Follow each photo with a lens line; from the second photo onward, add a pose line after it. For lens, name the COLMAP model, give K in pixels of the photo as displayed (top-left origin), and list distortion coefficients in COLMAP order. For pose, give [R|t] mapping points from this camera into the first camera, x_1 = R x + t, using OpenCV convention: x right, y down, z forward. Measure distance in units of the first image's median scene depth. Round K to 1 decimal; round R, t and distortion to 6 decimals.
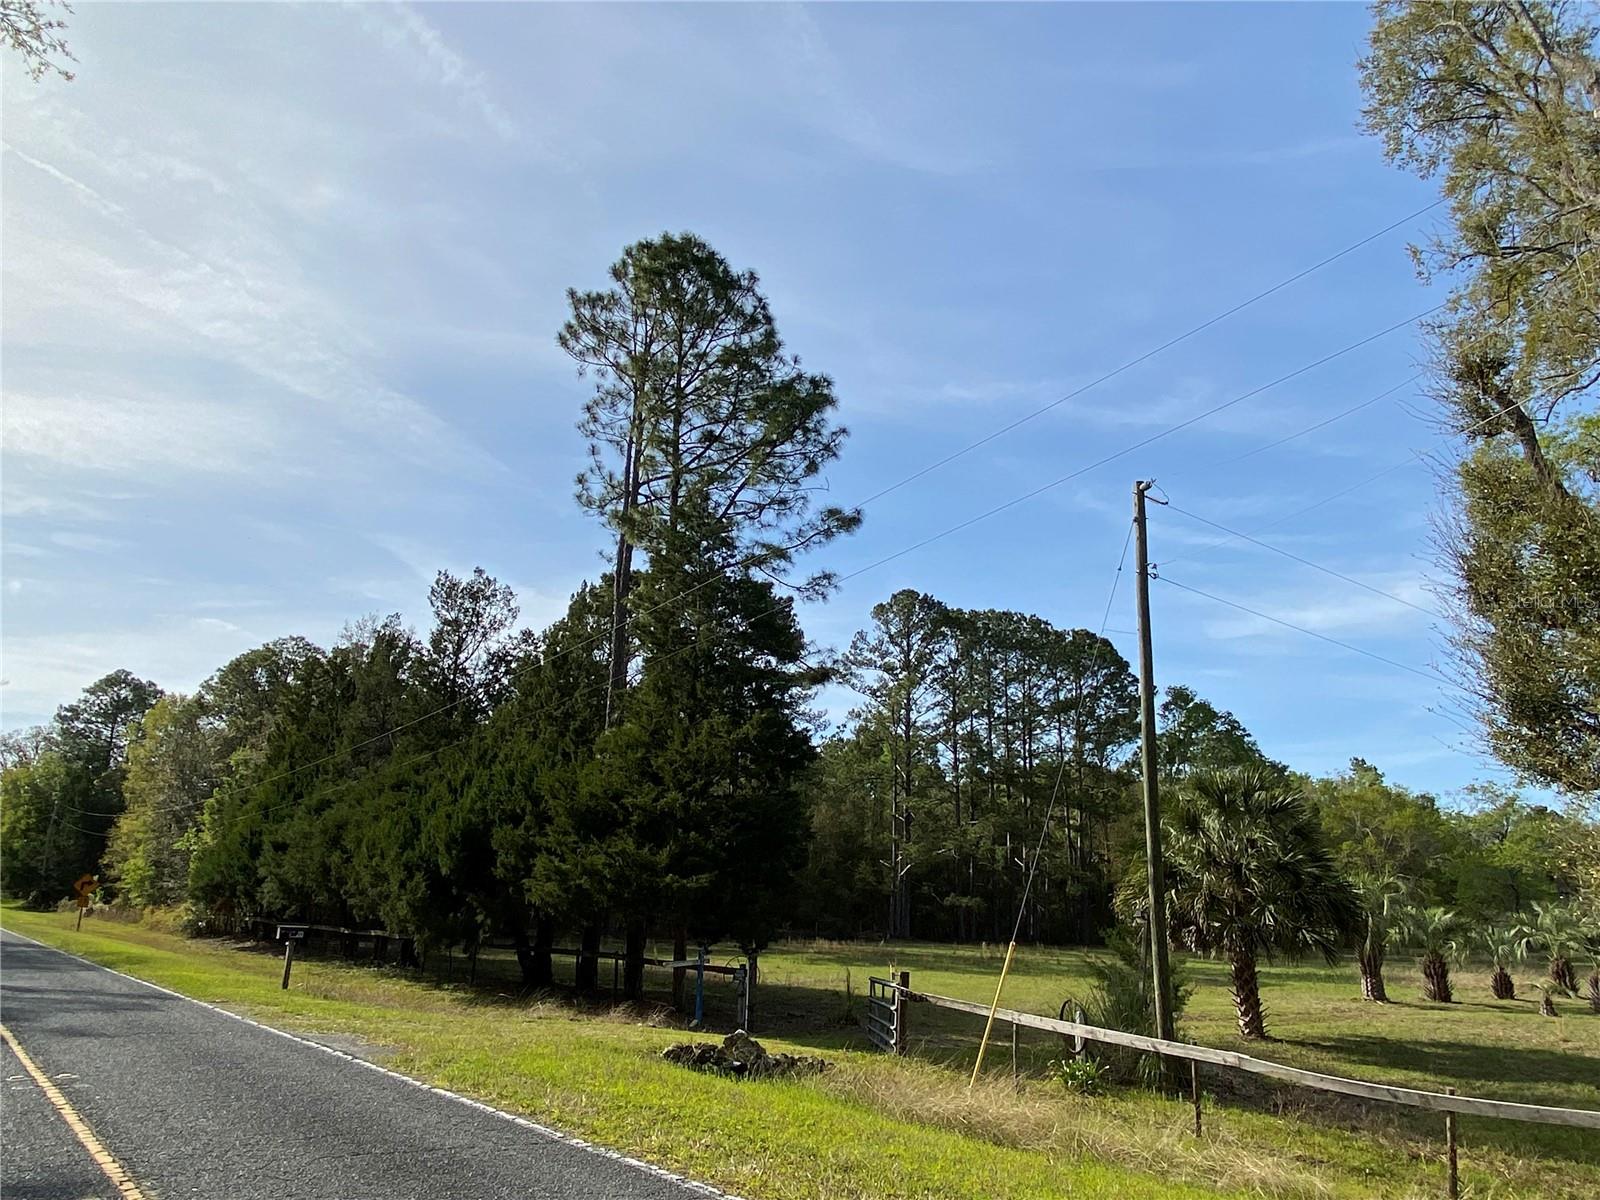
lens RADIAL K [[1039.4, 0, 798.5], [0, 1039.4, 609.4], [0, 0, 1]] dist [-0.016731, -0.014501]
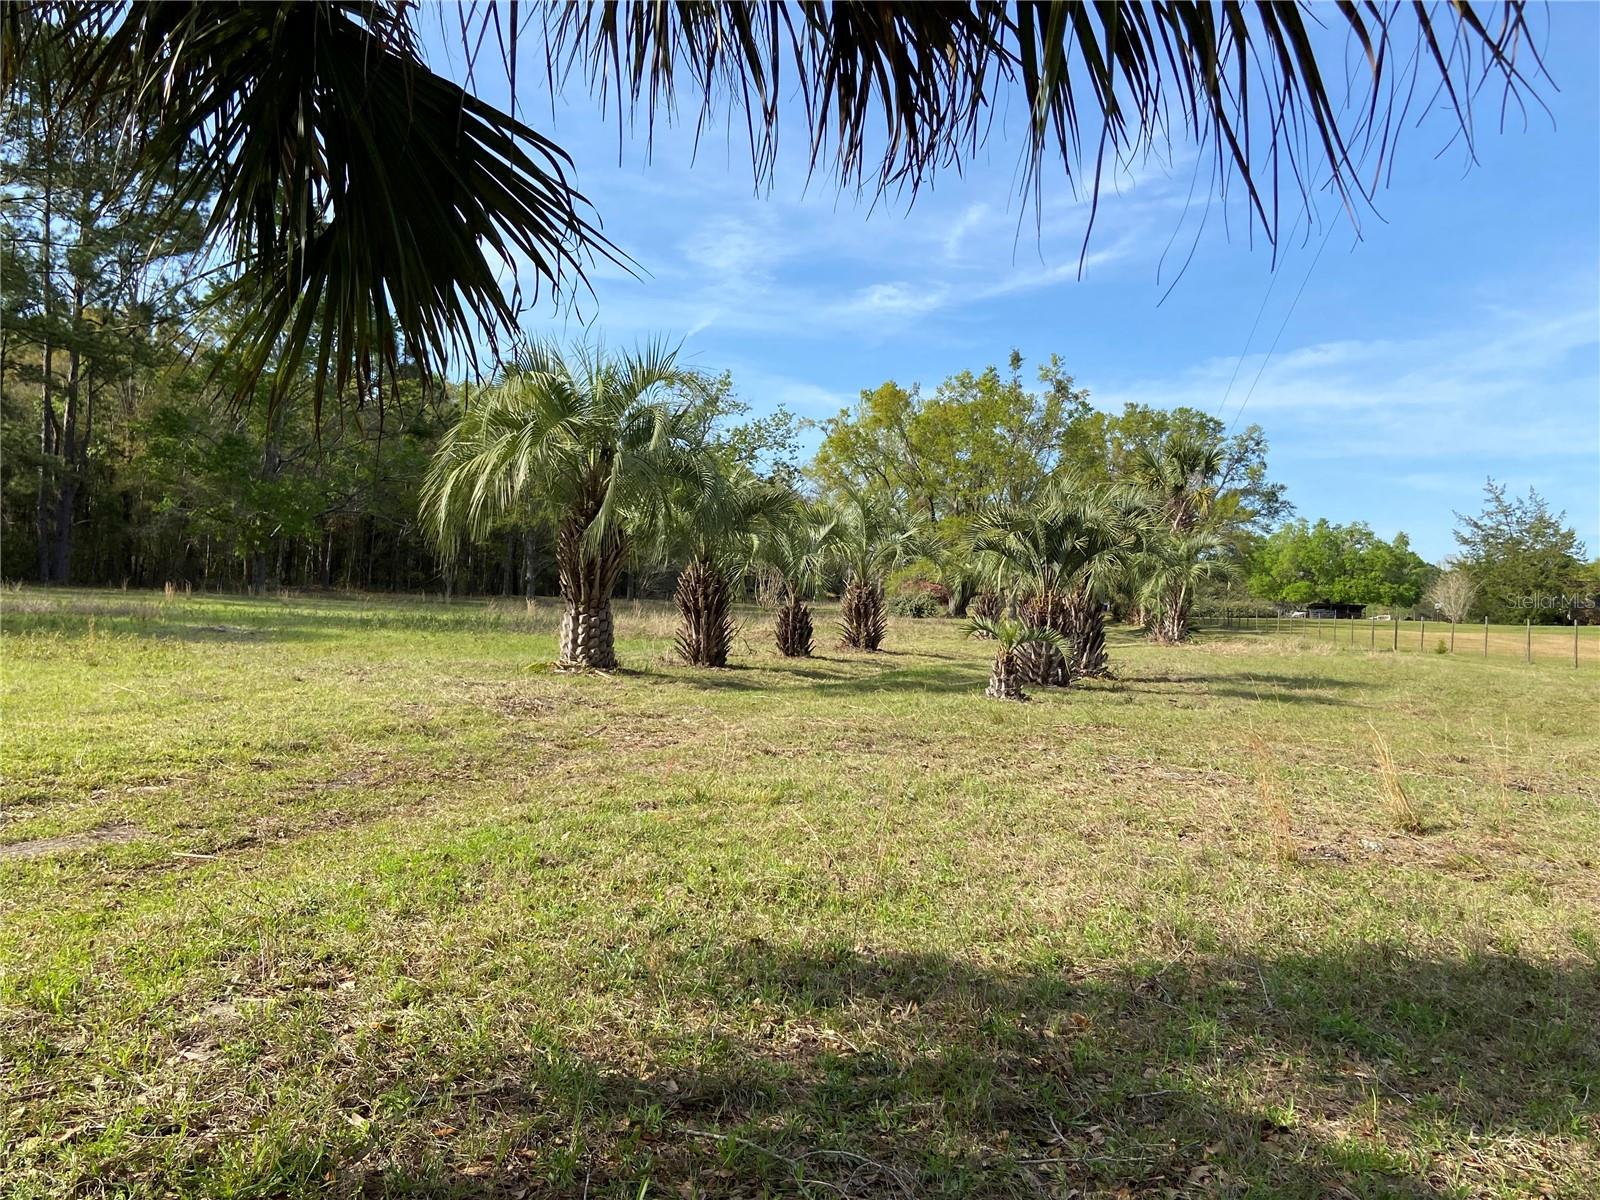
lens RADIAL K [[1253.4, 0, 799.8], [0, 1253.4, 589.2], [0, 0, 1]] dist [0.012903, -0.011370]
pose [[0.743329, -0.000194, 0.668927, 0.290996], [-0.200139, 0.954128, 0.222676, 0.220703], [-0.638285, -0.299400, 0.709192, 0.596590]]
